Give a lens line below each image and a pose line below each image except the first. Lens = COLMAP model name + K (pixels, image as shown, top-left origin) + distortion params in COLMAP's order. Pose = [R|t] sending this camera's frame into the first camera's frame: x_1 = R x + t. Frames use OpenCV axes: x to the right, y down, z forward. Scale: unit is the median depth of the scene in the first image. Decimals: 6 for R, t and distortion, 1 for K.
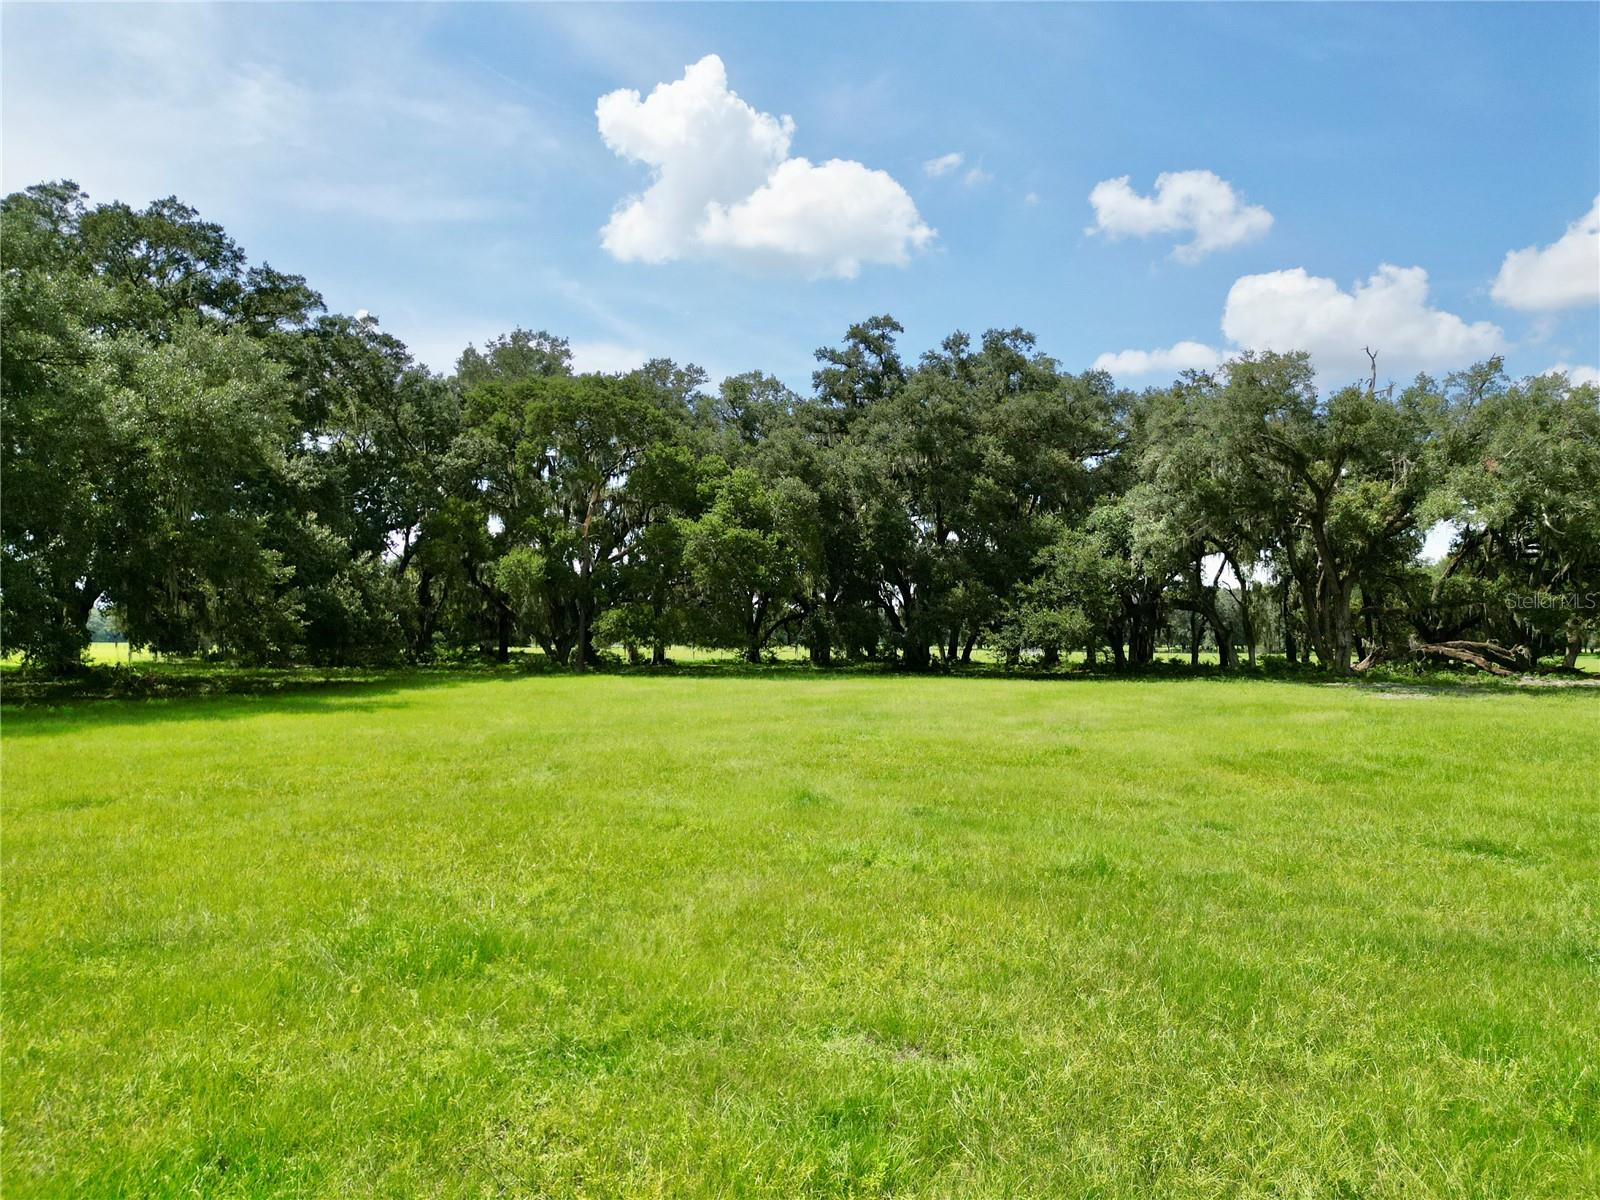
lens RADIAL K [[1116.1, 0, 800.0], [0, 1116.1, 600.0], [0, 0, 1]] dist [0.114816, -0.167293]
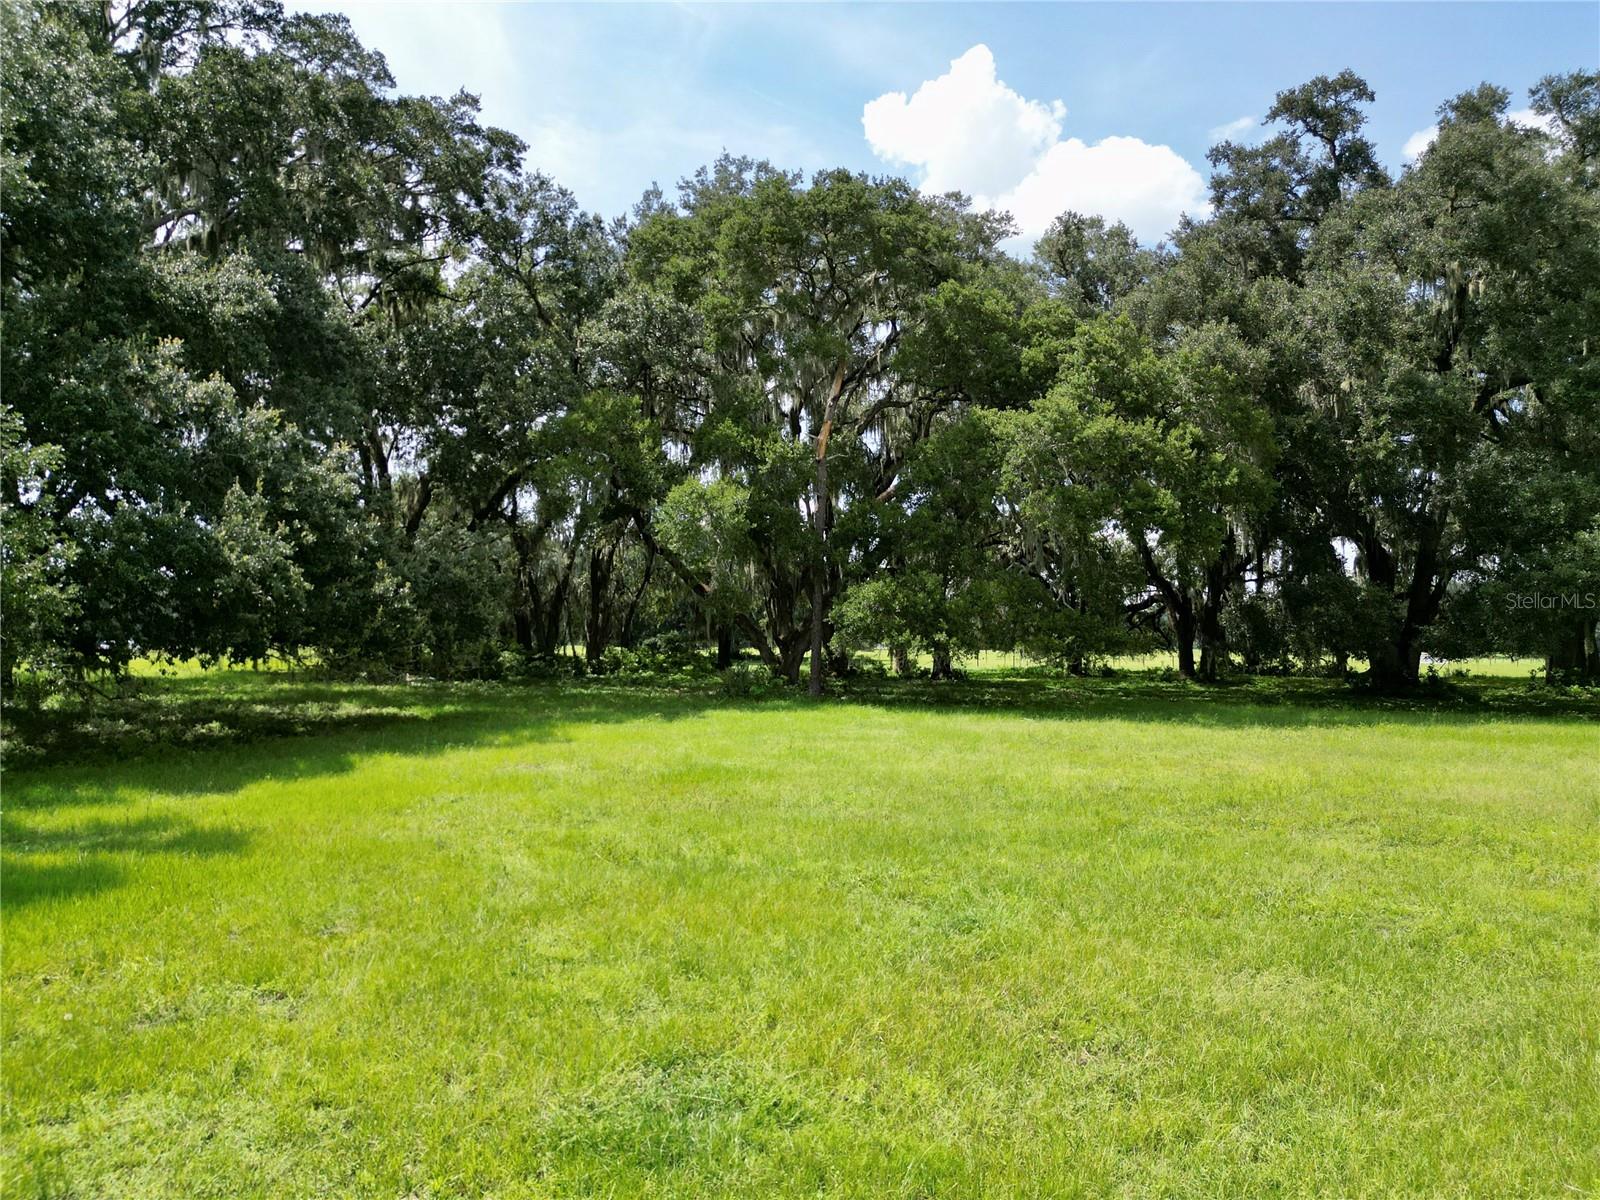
lens RADIAL K [[1121.8, 0, 802.6], [0, 1121.8, 597.0], [0, 0, 1]] dist [0.065329, -0.056995]
pose [[0.972618, -0.007497, -0.232288, -0.068823], [0.006431, 0.999965, -0.005346, 0.017199], [0.232320, 0.003706, 0.972632, 0.445111]]
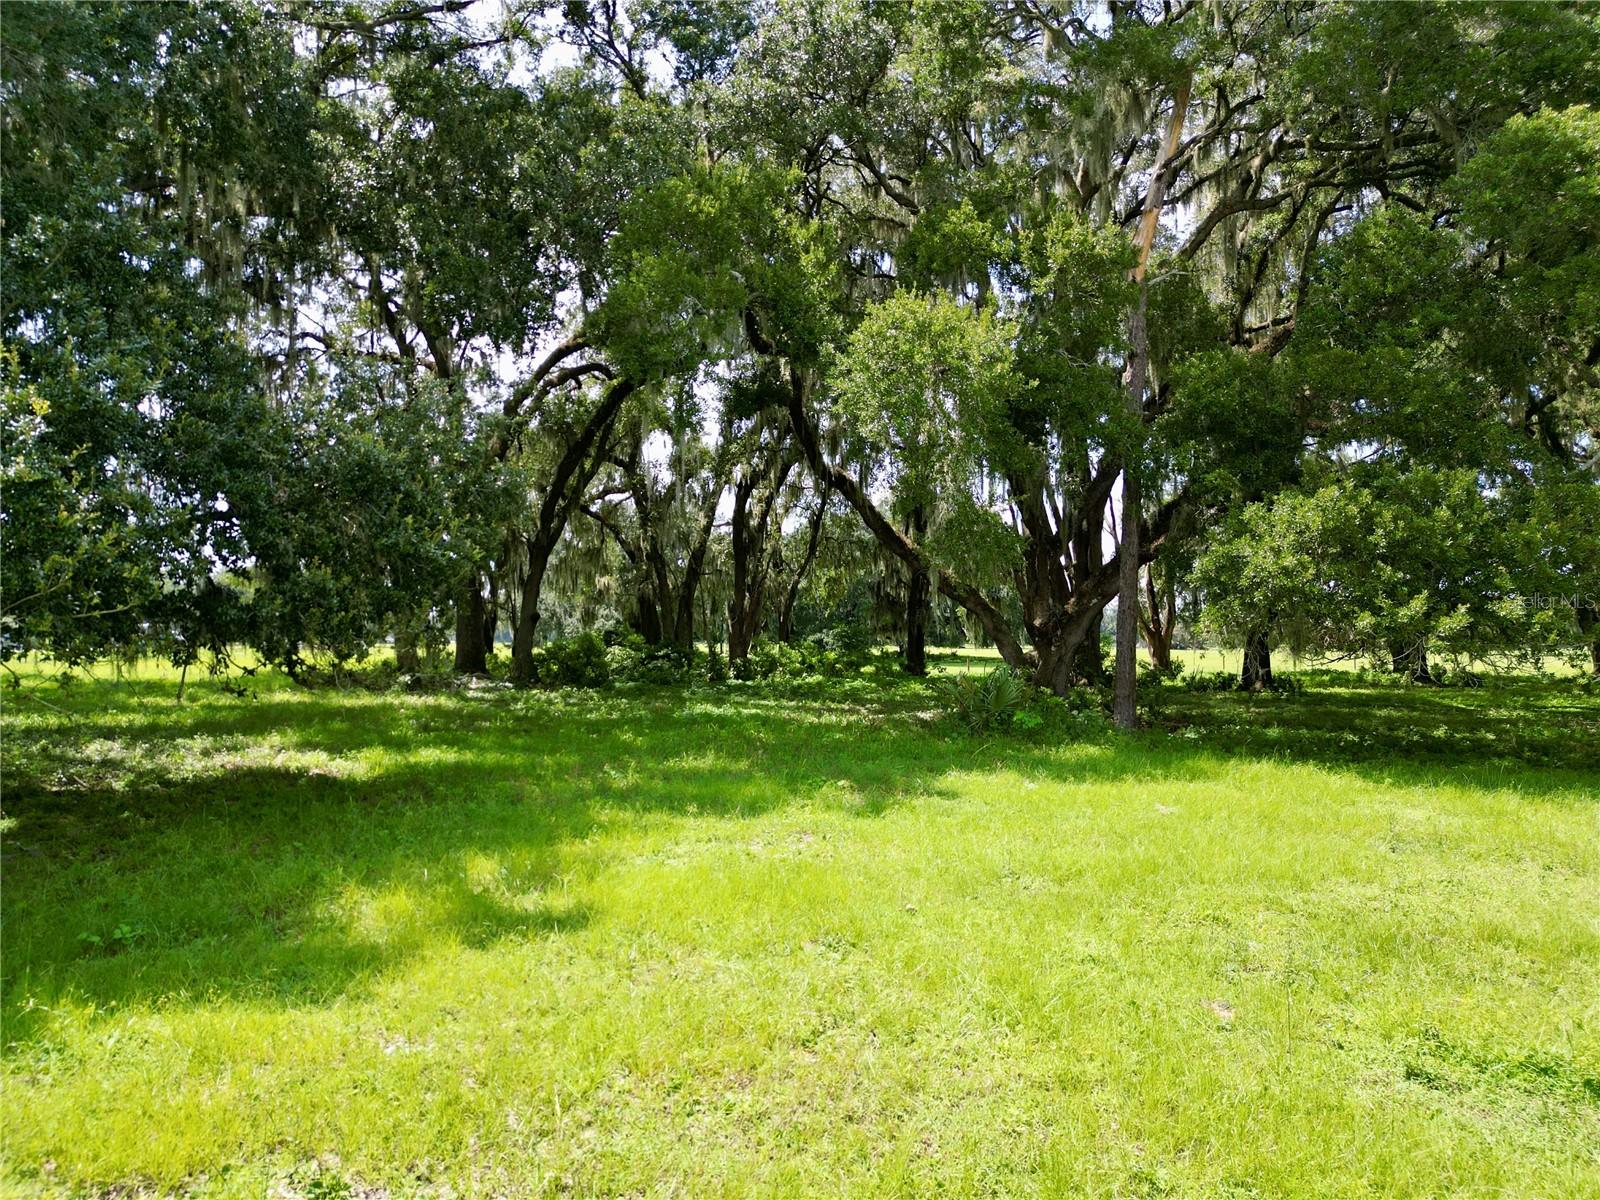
lens RADIAL K [[1116.1, 0, 800.0], [0, 1116.1, 600.0], [0, 0, 1]] dist [0.114816, -0.167293]
pose [[0.927882, -0.011044, -0.372709, -0.164574], [0.010435, 0.999939, -0.003651, 0.029935], [0.372727, -0.000501, 0.927941, 0.686988]]
